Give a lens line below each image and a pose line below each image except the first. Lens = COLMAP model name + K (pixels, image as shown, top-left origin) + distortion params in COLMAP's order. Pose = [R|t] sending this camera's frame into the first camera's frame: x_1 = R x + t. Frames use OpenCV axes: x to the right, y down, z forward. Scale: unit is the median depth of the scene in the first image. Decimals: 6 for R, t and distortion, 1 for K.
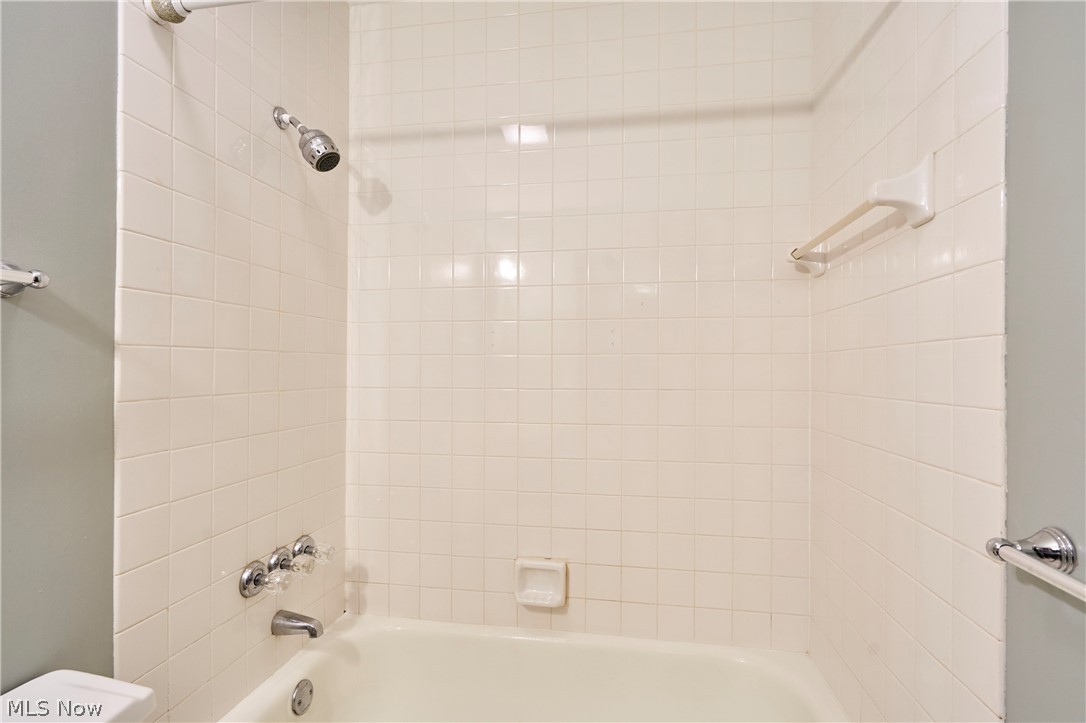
lens RADIAL K [[503.5, 0, 542.9], [0, 503.5, 362.3], [0, 0, 1]] dist [-0.003035, 0.002308]
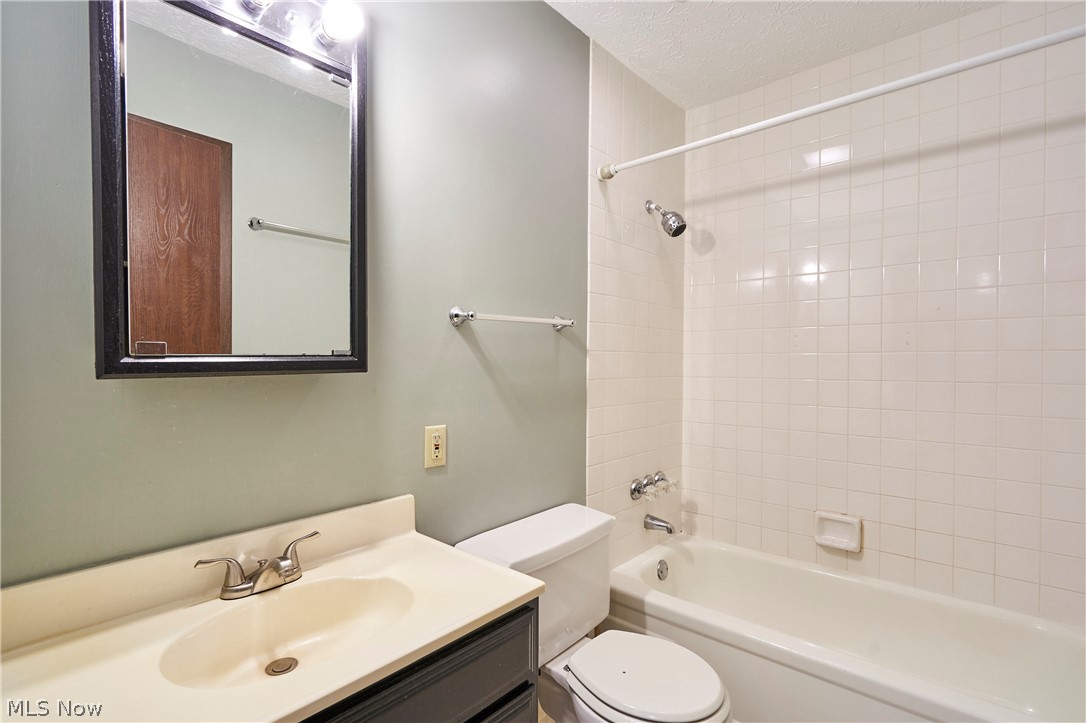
lens RADIAL K [[503.5, 0, 542.8], [0, 503.5, 365.1], [0, 0, 1]] dist [-0.003035, 0.002308]
pose [[0.850946, 0.003266, -0.525242, 0.028606], [0.003991, 0.999912, 0.012682, -0.003305], [0.525237, -0.012888, 0.850858, -0.476537]]
